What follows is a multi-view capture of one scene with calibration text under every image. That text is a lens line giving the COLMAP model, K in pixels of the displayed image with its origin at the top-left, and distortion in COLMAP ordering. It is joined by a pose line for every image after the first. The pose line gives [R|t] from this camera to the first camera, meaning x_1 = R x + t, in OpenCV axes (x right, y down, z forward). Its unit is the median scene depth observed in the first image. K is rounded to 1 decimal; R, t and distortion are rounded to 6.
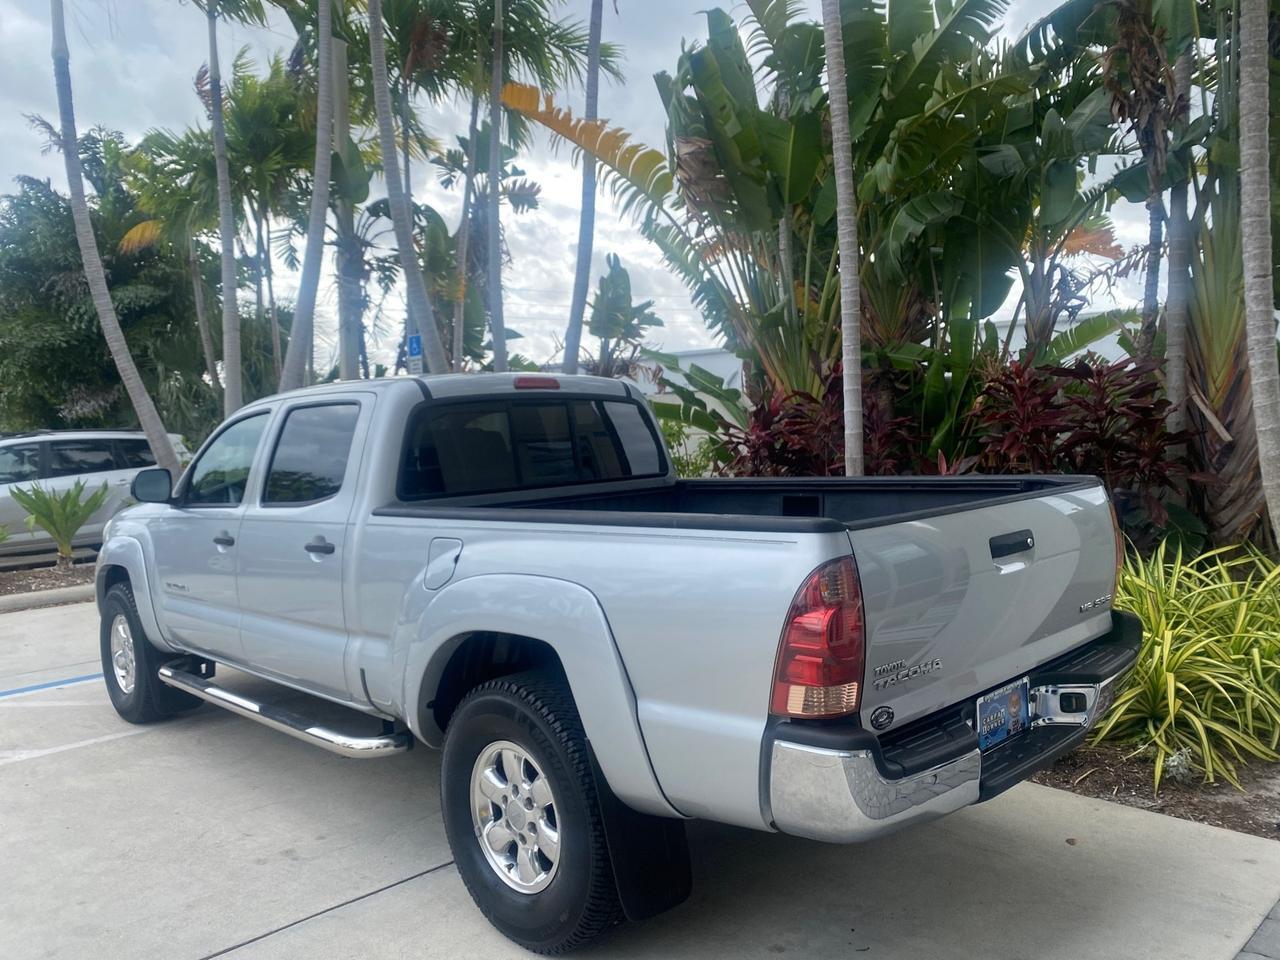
lens RADIAL K [[983.7, 0, 642.8], [0, 983.7, 479.3], [0, 0, 1]] dist [0.026728, -0.024397]
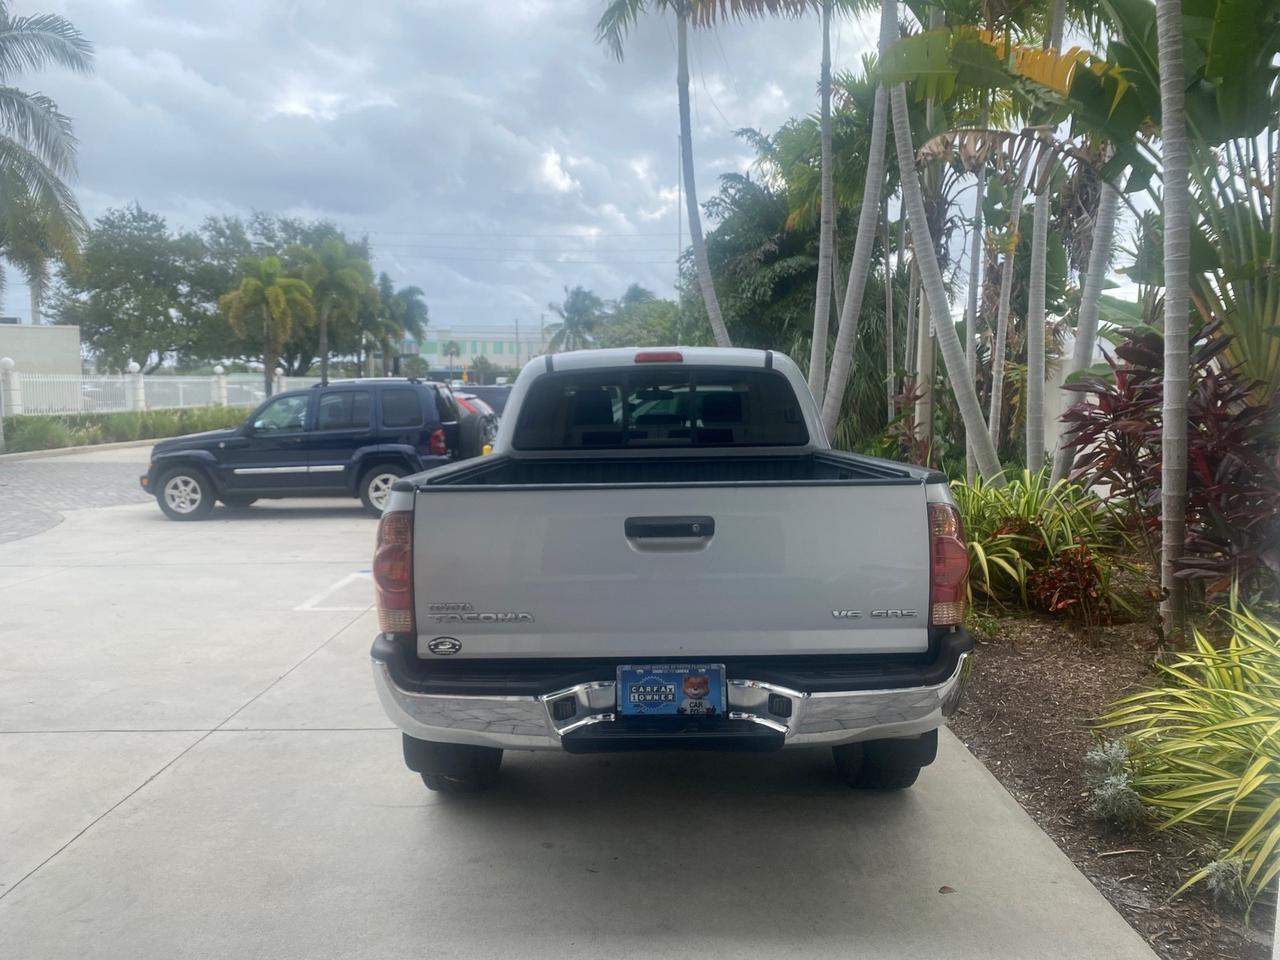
lens RADIAL K [[983.7, 0, 635.5], [0, 983.7, 474.0], [0, 0, 1]] dist [0.026728, -0.024397]
pose [[0.711272, 0.083168, -0.697979, 0.517037], [-0.051035, 0.996465, 0.066728, -0.027651], [0.701061, -0.011840, 0.713003, 0.120783]]
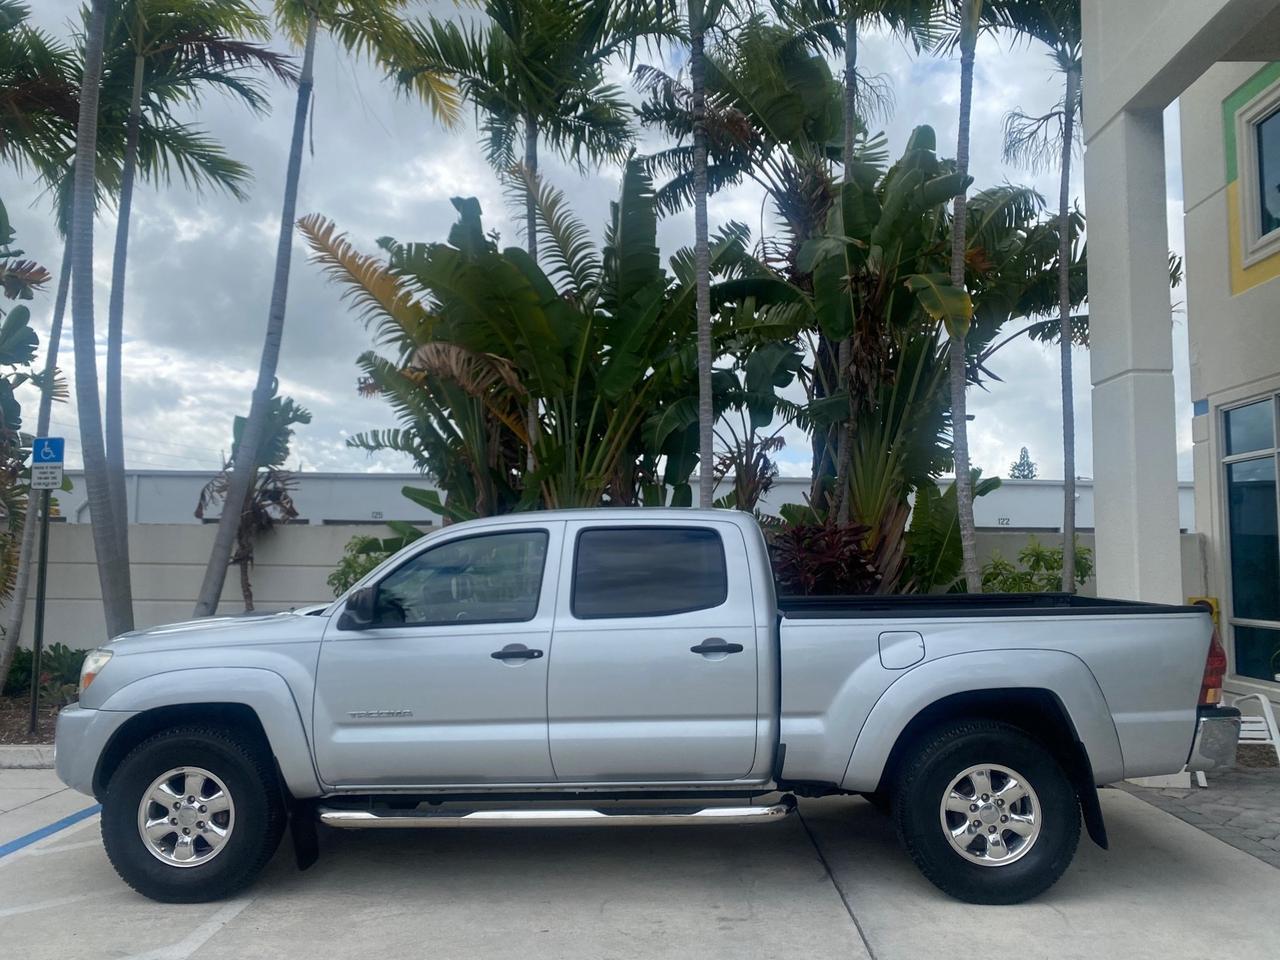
lens RADIAL K [[983.7, 0, 641.1], [0, 983.7, 469.9], [0, 0, 1]] dist [0.026728, -0.024397]
pose [[0.712845, 0.095366, 0.694807, -0.848464], [0.012620, 0.988807, -0.148667, 0.020740], [-0.701208, 0.114745, 0.703663, 0.133909]]
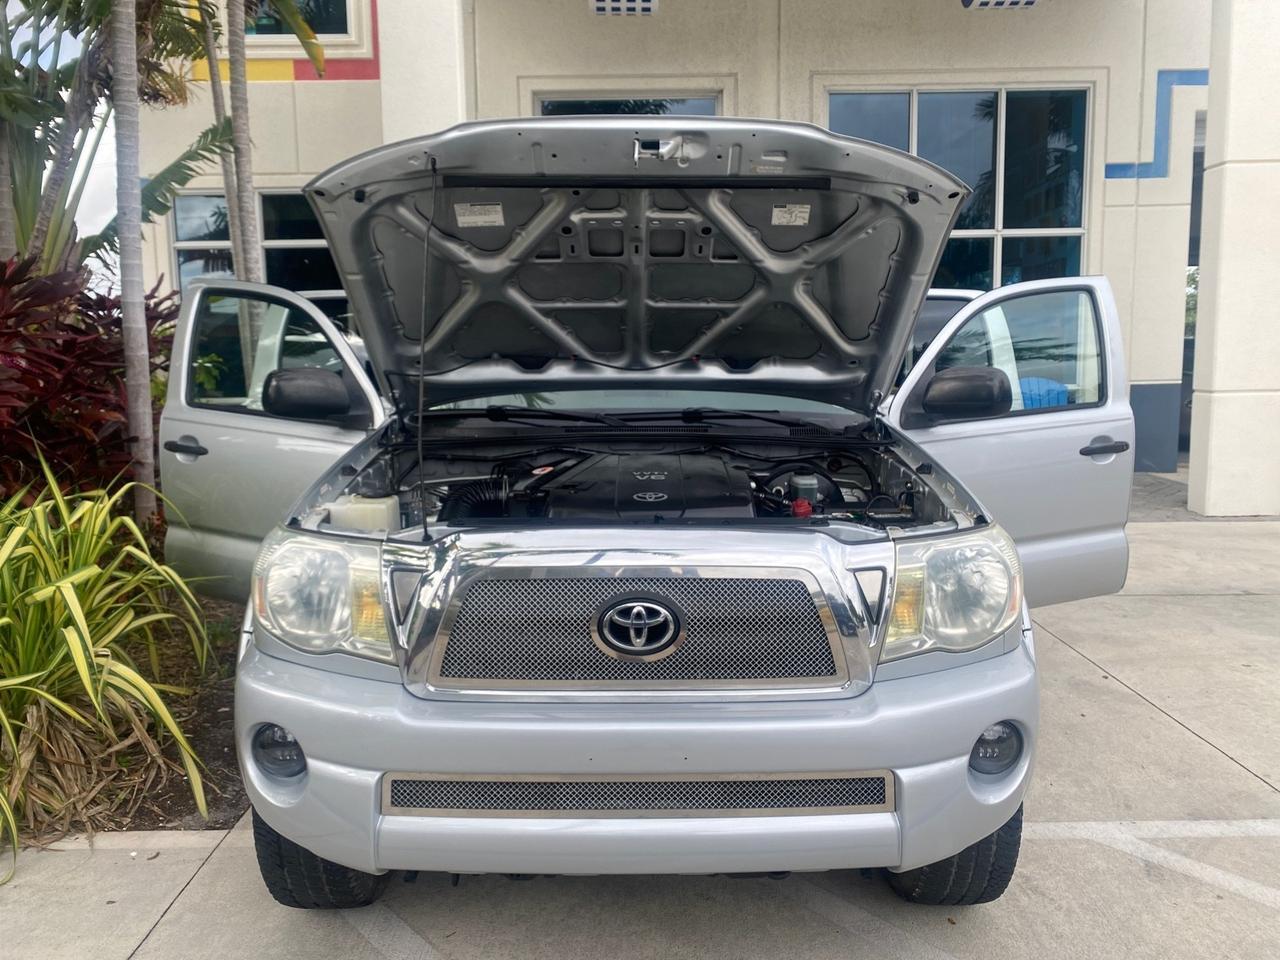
lens RADIAL K [[983.7, 0, 636.4], [0, 983.7, 476.6], [0, 0, 1]] dist [0.026728, -0.024397]
pose [[-0.719997, -0.054464, 0.691837, -0.742174], [0.071056, 0.985891, 0.151561, -0.047281], [-0.690330, 0.158283, -0.705968, 1.445144]]
